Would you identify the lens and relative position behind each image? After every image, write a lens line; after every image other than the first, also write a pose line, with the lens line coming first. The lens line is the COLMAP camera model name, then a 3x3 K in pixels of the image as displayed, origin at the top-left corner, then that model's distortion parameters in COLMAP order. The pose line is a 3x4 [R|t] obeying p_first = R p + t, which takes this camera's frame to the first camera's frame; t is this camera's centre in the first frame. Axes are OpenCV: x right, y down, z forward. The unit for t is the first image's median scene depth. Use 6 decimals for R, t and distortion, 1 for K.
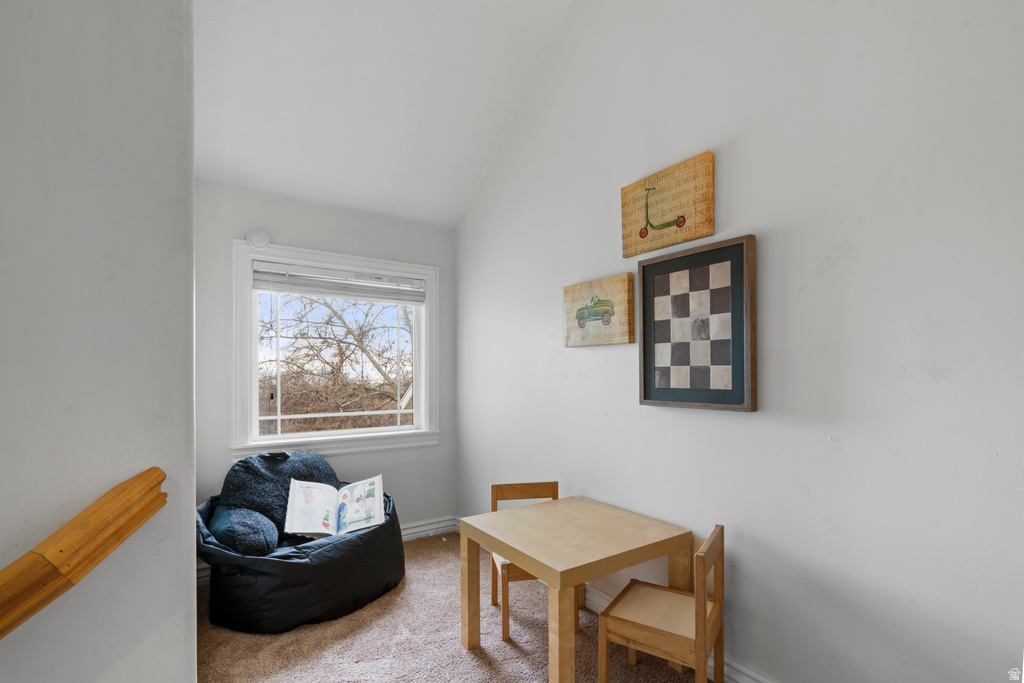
lens RADIAL K [[468.4, 0, 512.3], [0, 468.4, 376.7], [0, 0, 1]] dist [-0.005037, 0.000746]
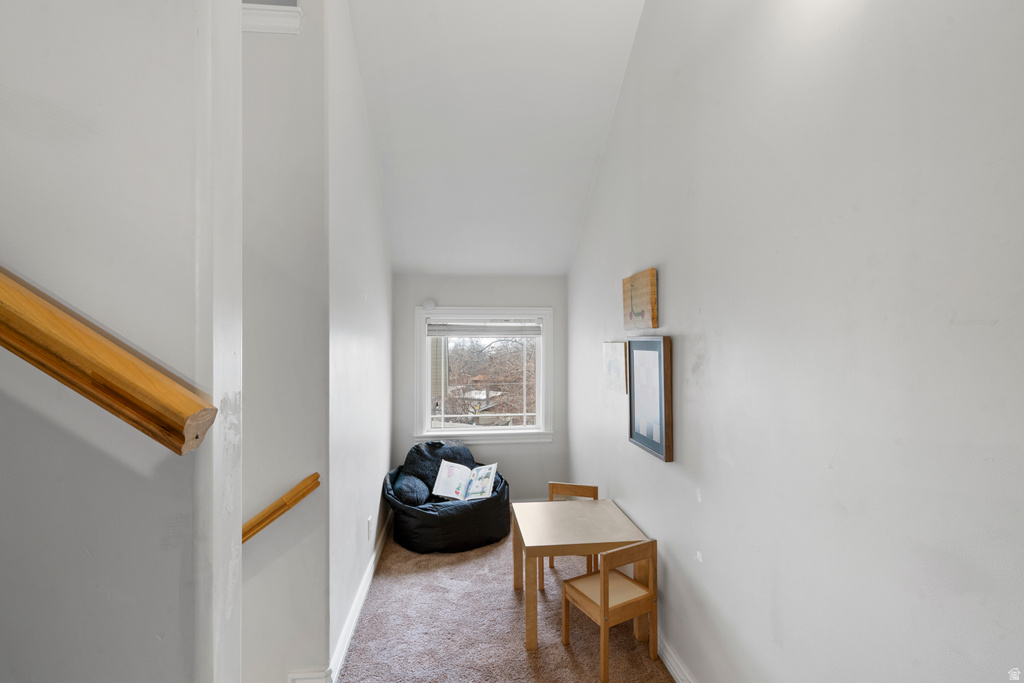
lens RADIAL K [[468.4, 0, 512.1], [0, 468.4, 339.3], [0, 0, 1]] dist [-0.005037, 0.000746]
pose [[0.883205, -0.001325, -0.468985, 0.527208], [-0.003201, 0.999956, -0.008853, -0.193117], [0.468976, 0.009320, 0.883162, -0.318258]]
